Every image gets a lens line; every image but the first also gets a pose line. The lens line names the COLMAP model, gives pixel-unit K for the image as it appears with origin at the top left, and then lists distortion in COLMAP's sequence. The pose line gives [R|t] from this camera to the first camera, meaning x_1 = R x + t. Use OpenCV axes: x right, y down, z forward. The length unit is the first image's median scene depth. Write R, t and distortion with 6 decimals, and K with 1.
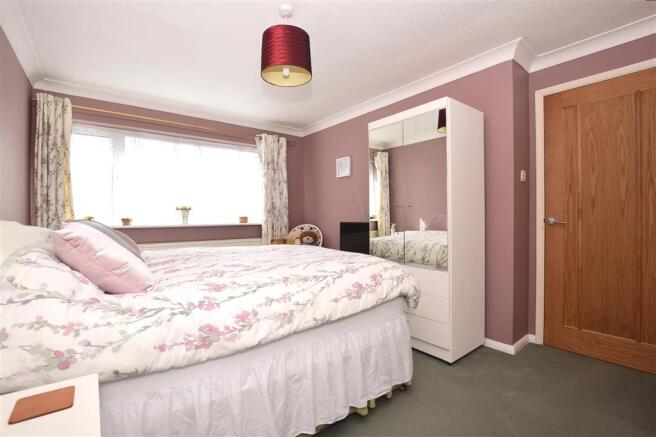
lens RADIAL K [[296.9, 0, 328.7], [0, 296.9, 216.6], [0, 0, 1]] dist [-0.035157, 0.007346]
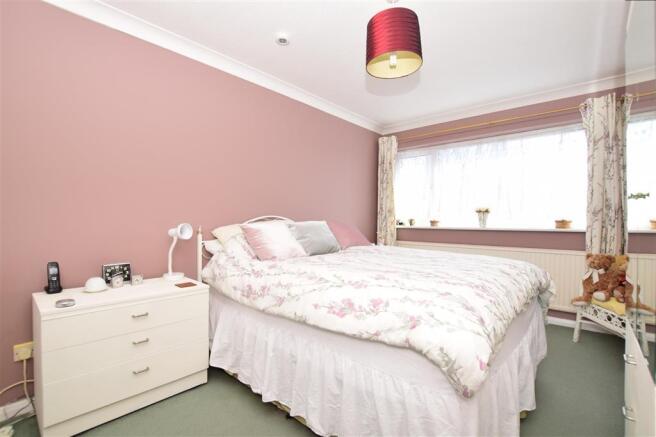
lens RADIAL K [[282.1, 0, 328.2], [0, 282.1, 230.8], [0, 0, 1]] dist [-0.001327, -0.000131]
pose [[0.218899, 0.048663, -0.974533, 0.423633], [-0.008147, 0.998812, 0.048046, -0.003085], [0.975714, -0.002578, 0.219035, 0.387704]]
